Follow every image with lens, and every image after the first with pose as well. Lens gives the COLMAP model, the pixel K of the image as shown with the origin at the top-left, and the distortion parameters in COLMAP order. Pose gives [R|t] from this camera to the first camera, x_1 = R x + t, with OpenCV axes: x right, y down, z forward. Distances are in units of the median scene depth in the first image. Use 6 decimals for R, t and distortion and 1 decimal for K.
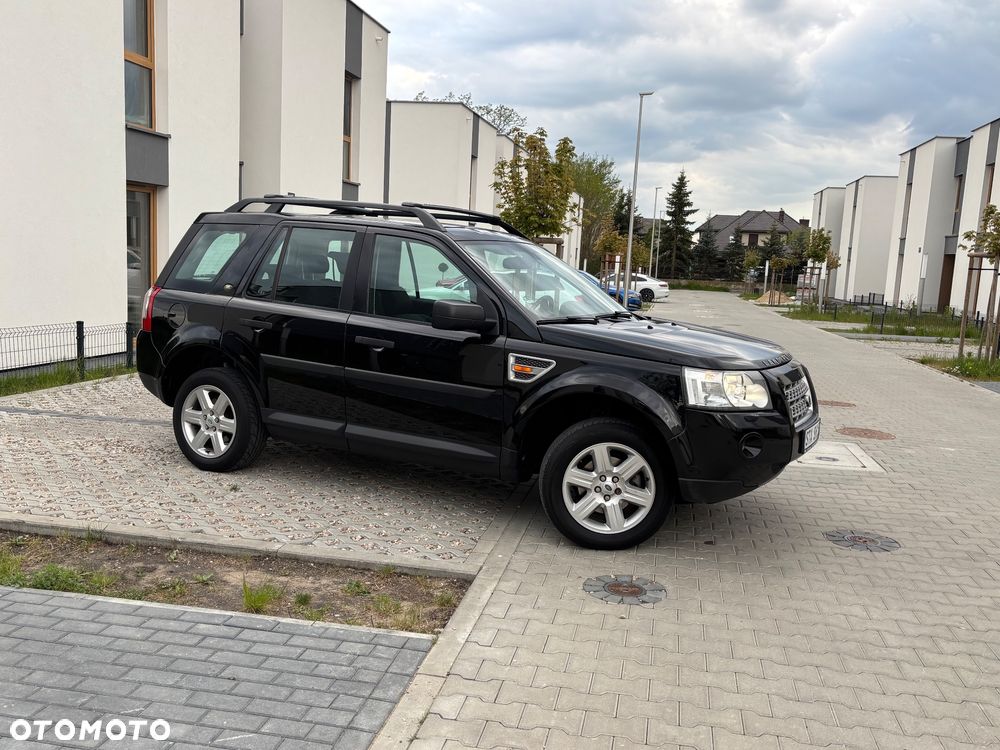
lens RADIAL K [[904.7, 0, 513.0], [0, 904.7, 381.5], [0, 0, 1]] dist [0.035980, -0.018843]
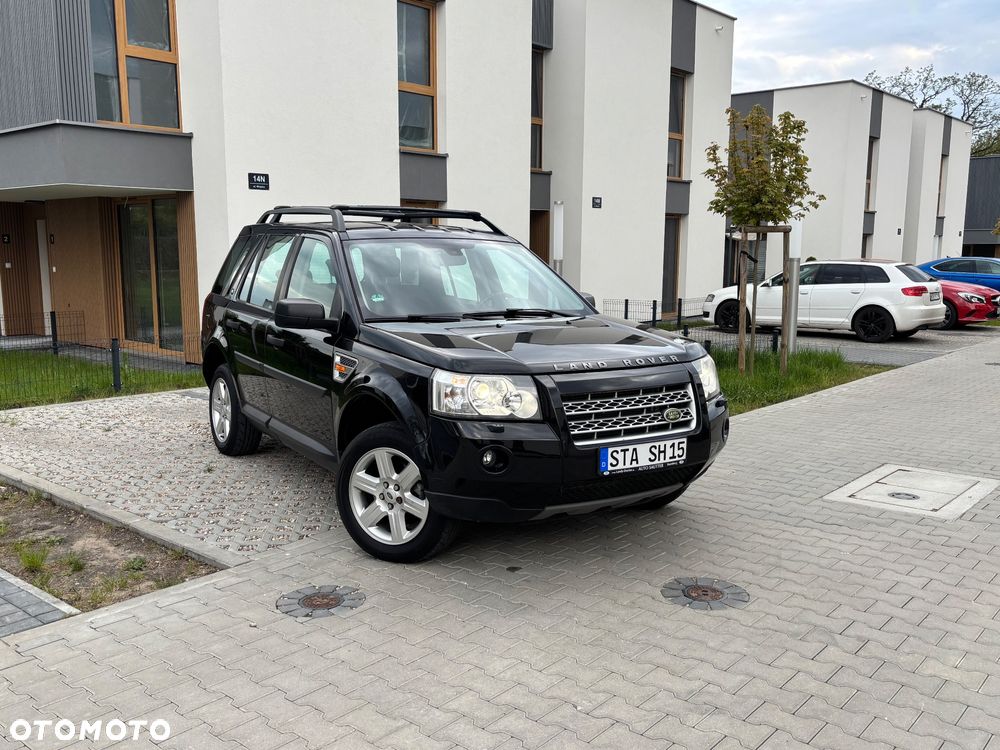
lens RADIAL K [[910.2, 0, 500.6], [0, 910.2, 380.7], [0, 0, 1]] dist [0.039249, -0.030727]
pose [[0.864252, 0.026517, -0.502360, 0.653673], [-0.028519, 0.999586, 0.003699, -0.008475], [0.502251, 0.011130, 0.864650, 0.228661]]
